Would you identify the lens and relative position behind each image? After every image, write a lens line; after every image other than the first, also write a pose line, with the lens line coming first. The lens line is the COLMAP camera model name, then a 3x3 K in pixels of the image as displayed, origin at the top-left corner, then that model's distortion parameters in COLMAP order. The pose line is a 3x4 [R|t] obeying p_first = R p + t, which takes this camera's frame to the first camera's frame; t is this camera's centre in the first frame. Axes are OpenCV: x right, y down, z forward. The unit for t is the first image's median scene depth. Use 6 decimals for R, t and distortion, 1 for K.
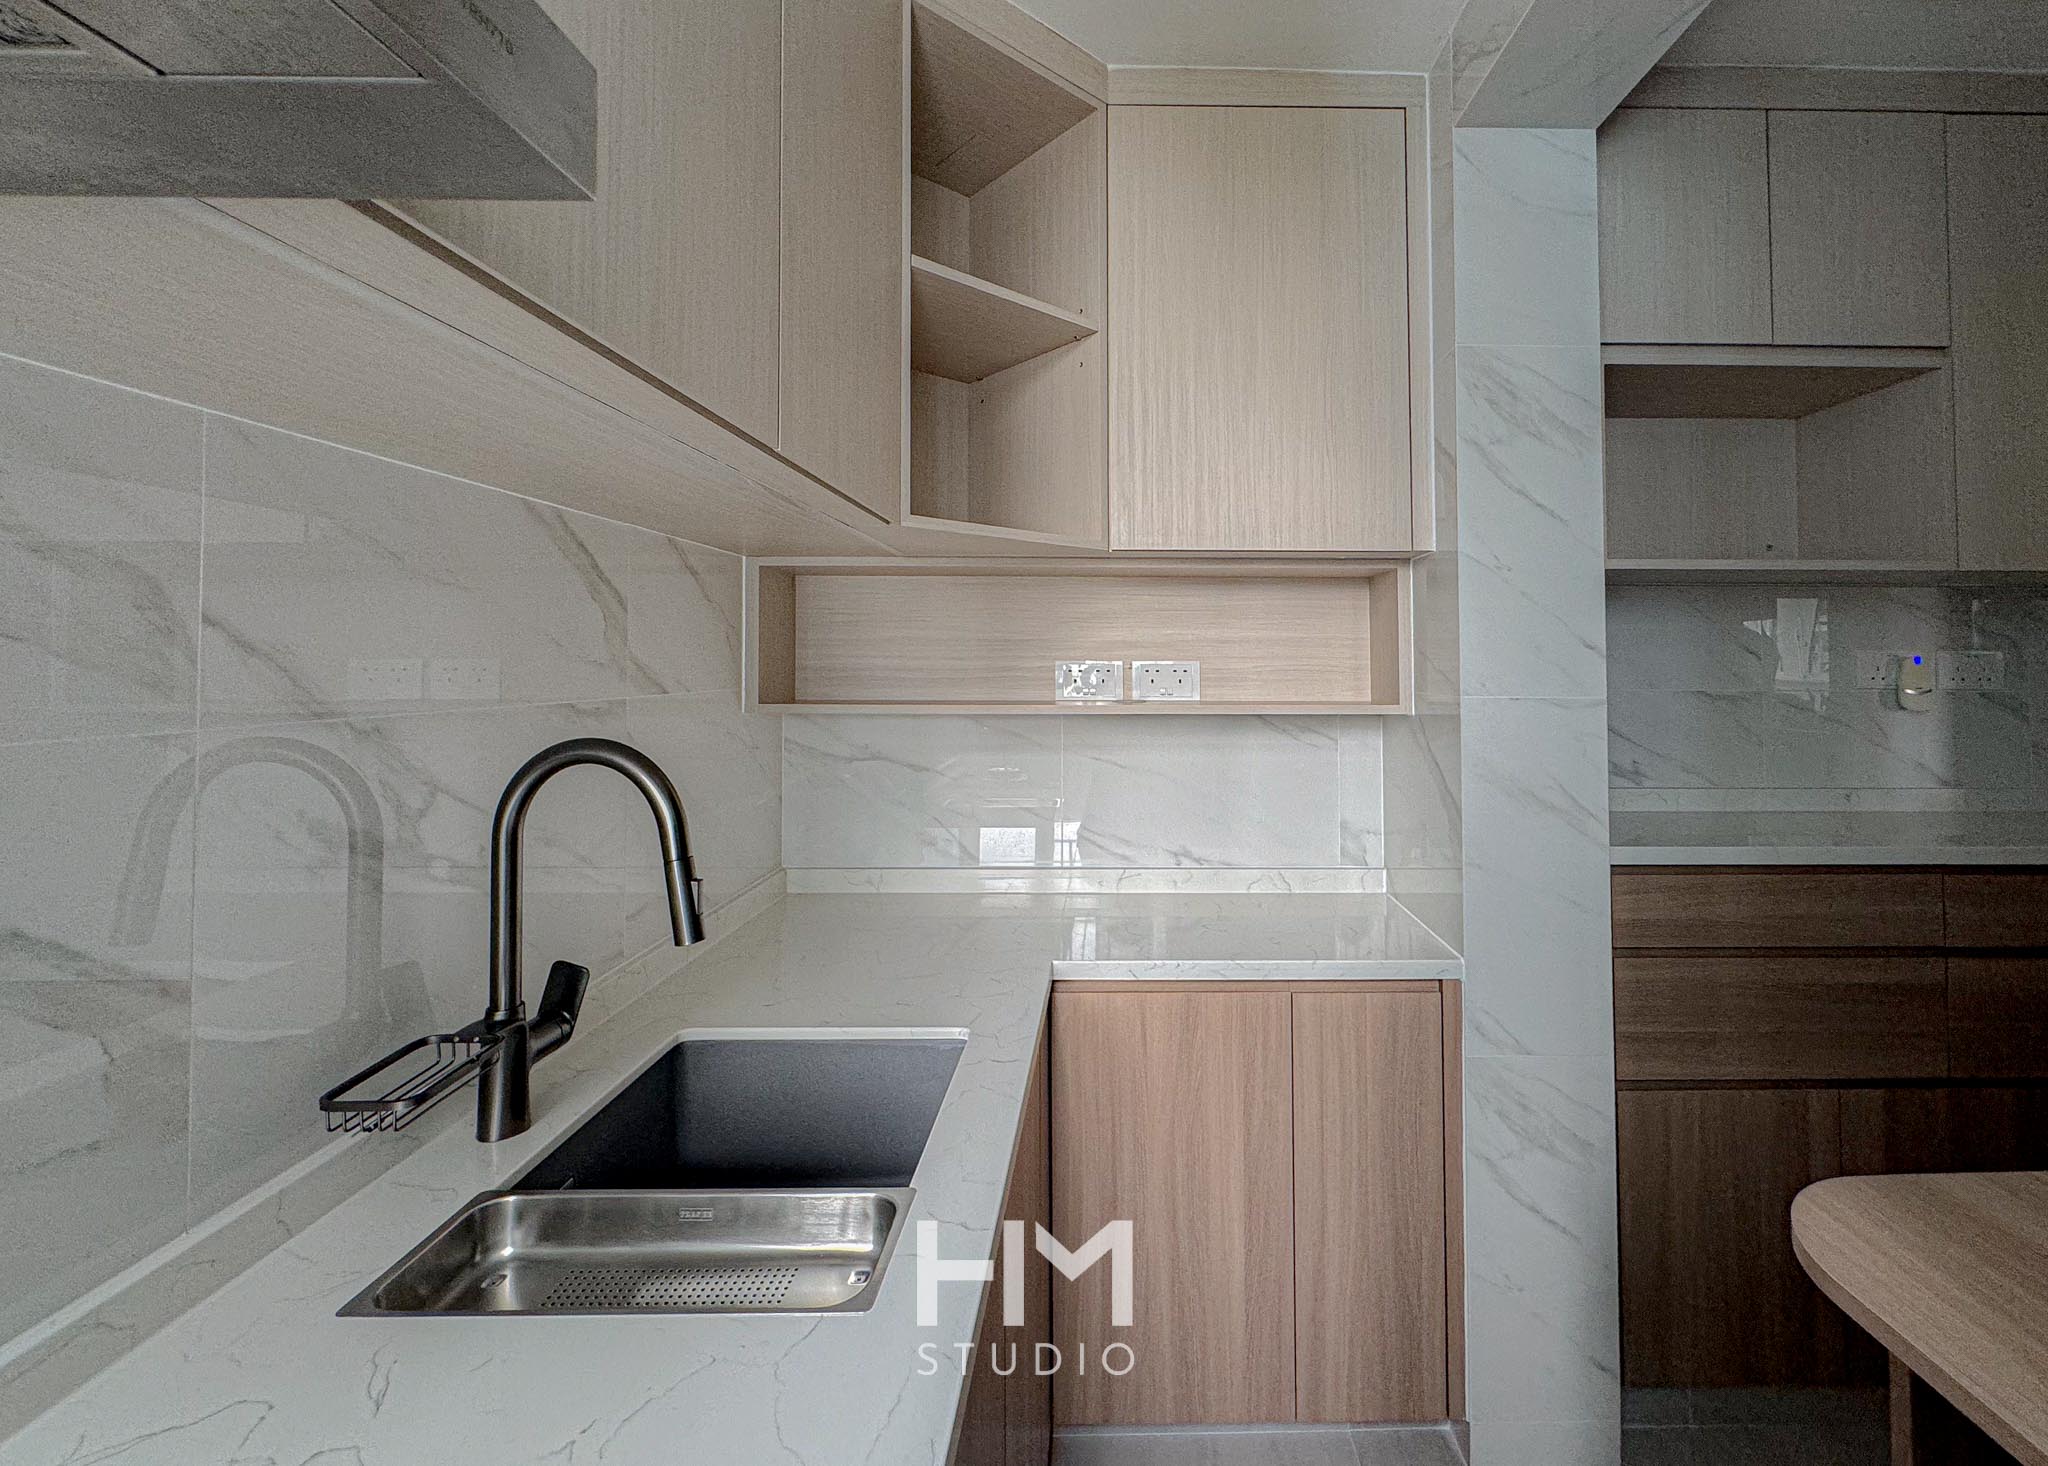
lens RADIAL K [[885.3, 0, 1119.4], [0, 885.3, 645.0], [0, 0, 1]] dist [-0.004284, 0.002486]
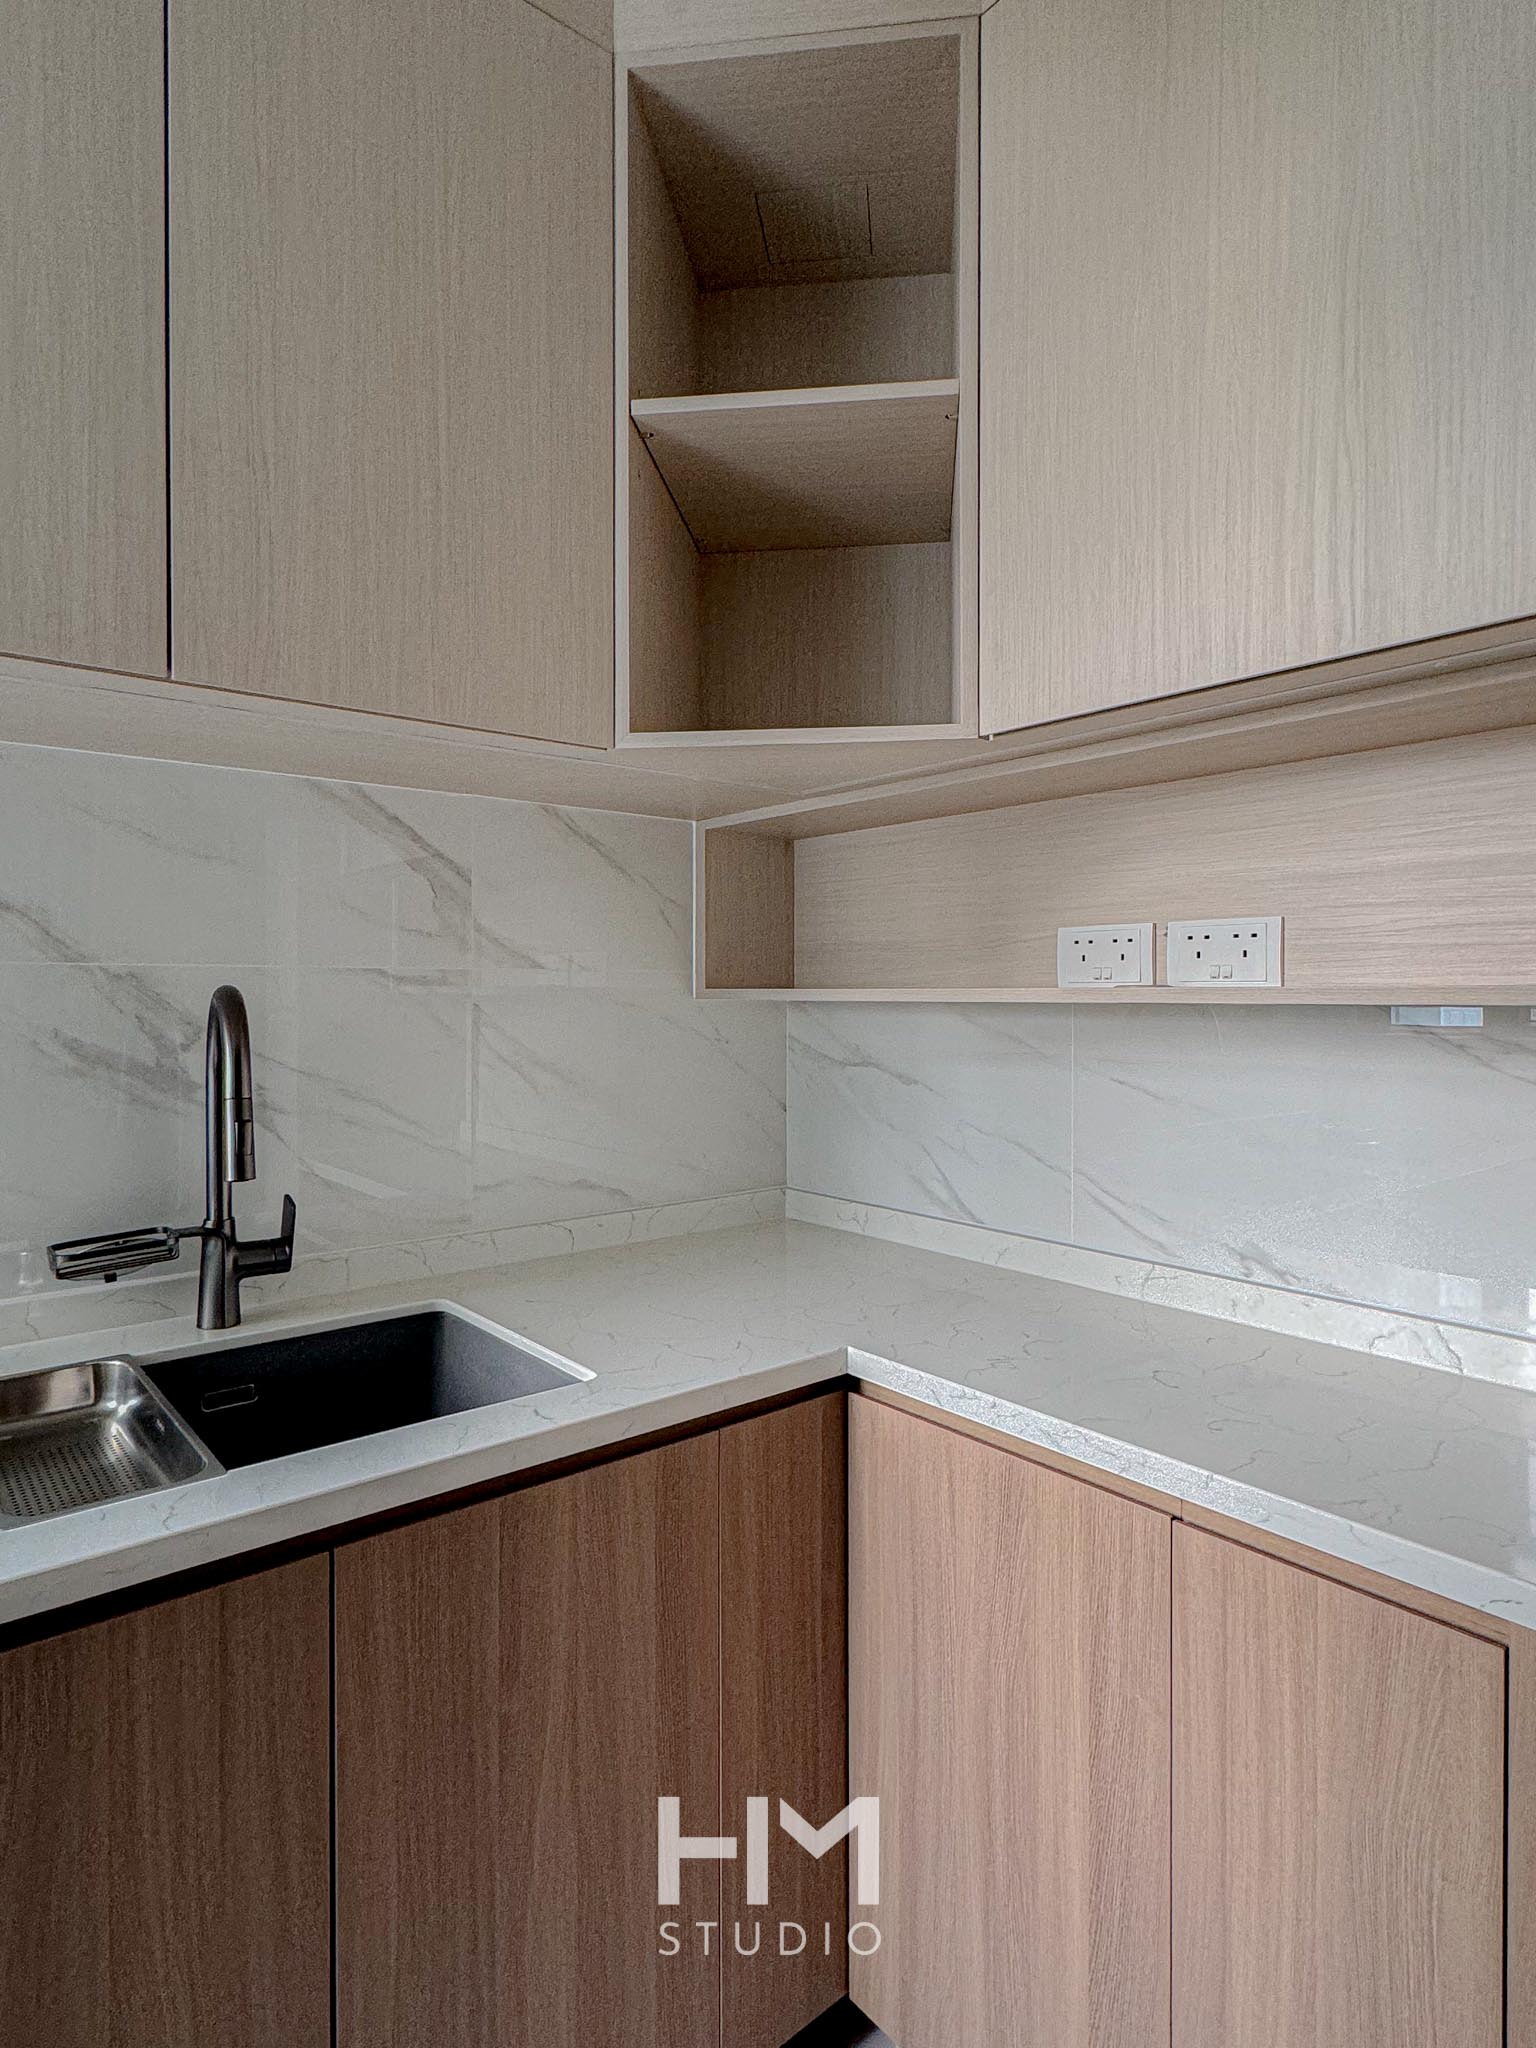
lens RADIAL K [[1078.2, 0, 667.0], [0, 1078.2, 1002.4], [0, 0, 1]] dist [0.002969, 0.001511]
pose [[0.632584, 0.011684, -0.774404, 0.645367], [0.016694, 0.999448, 0.028716, 0.080366], [0.774312, -0.031093, 0.632040, 0.479599]]
